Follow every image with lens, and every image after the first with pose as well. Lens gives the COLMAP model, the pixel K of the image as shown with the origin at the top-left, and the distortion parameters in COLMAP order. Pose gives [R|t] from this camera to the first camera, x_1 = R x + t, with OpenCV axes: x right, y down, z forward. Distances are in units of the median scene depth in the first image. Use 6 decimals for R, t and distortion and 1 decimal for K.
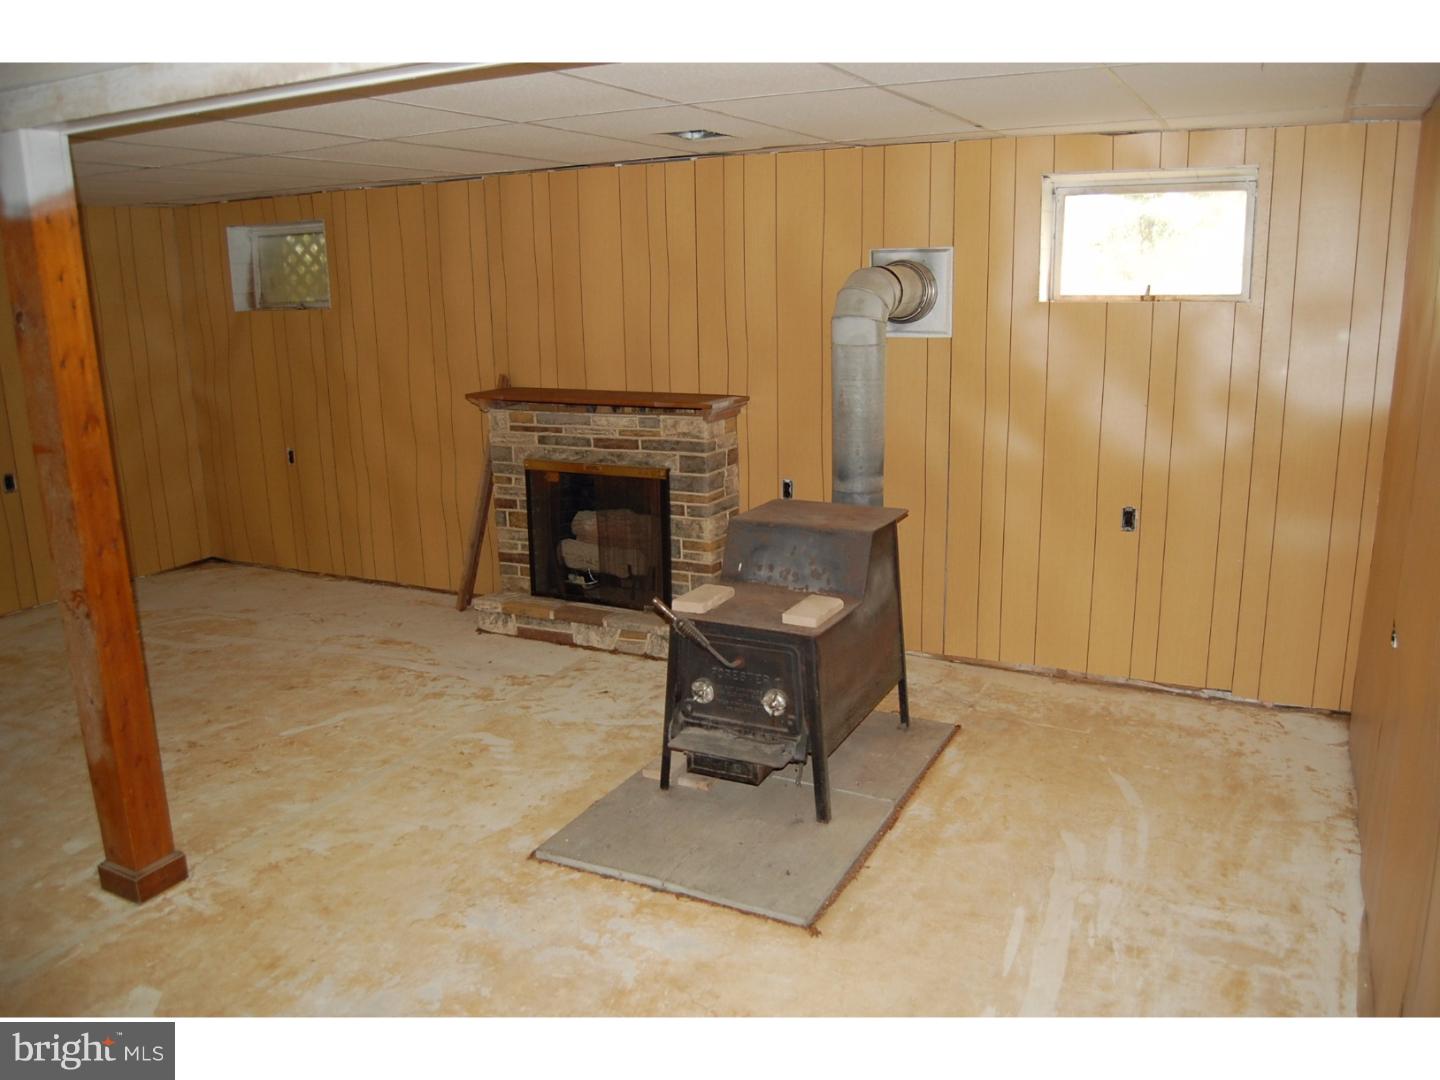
lens RADIAL K [[1120.3, 0, 735.7], [0, 1120.3, 543.0], [0, 0, 1]] dist [-0.095494, 0.031634]
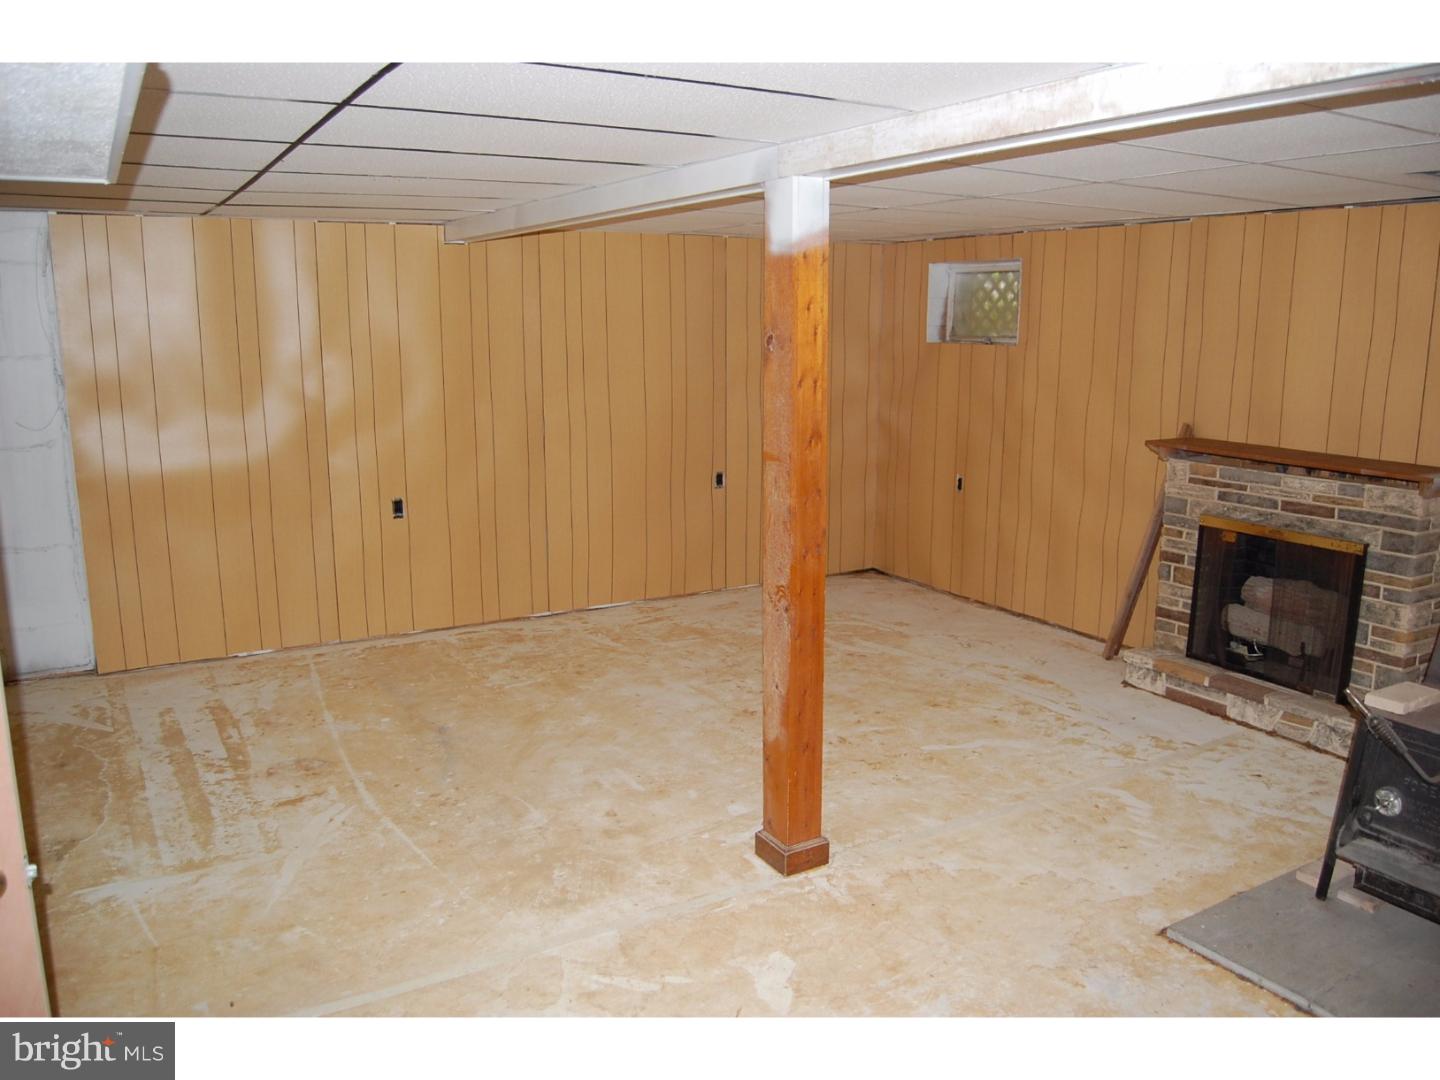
lens RADIAL K [[1120.3, 0, 733.1], [0, 1120.3, 544.6], [0, 0, 1]] dist [-0.095494, 0.031634]
pose [[0.842451, 0.127896, -0.523372, -0.031380], [-0.144090, 0.989515, 0.009871, -0.001432], [0.519147, 0.067097, 0.852047, -0.004866]]
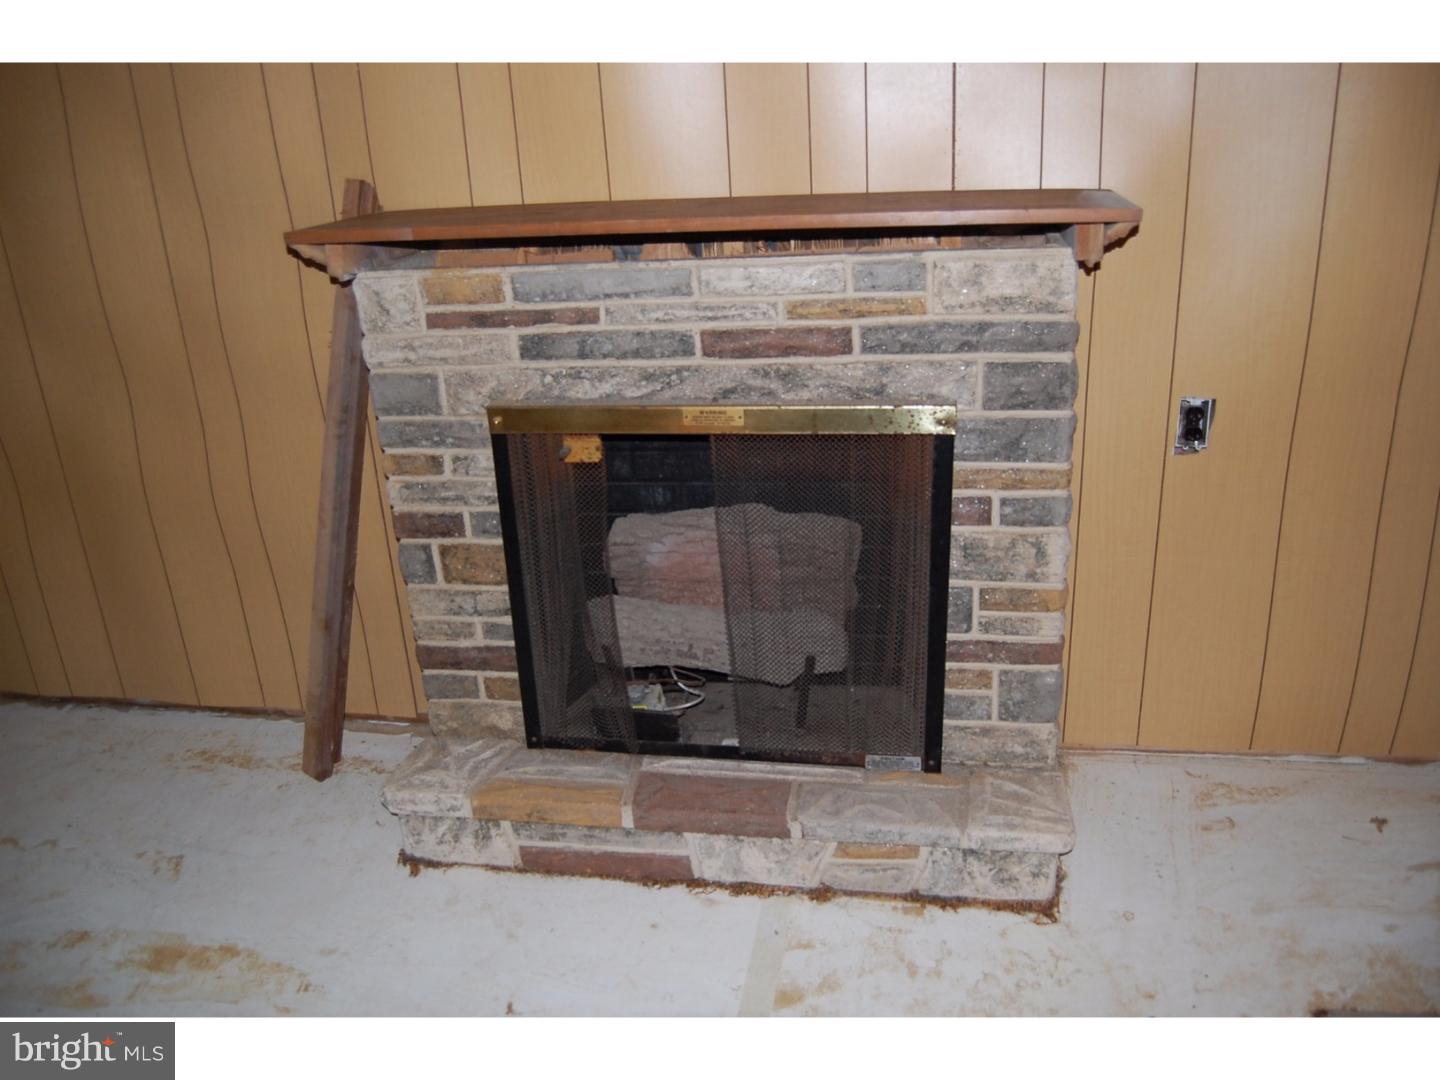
lens RADIAL K [[1120.3, 0, 725.8], [0, 1120.3, 540.8], [0, 0, 1]] dist [-0.095494, 0.031634]
pose [[0.958944, -0.133200, 0.250369, -0.221037], [0.098217, 0.984186, 0.147419, -0.081439], [-0.266046, -0.116776, 0.956861, 0.665085]]
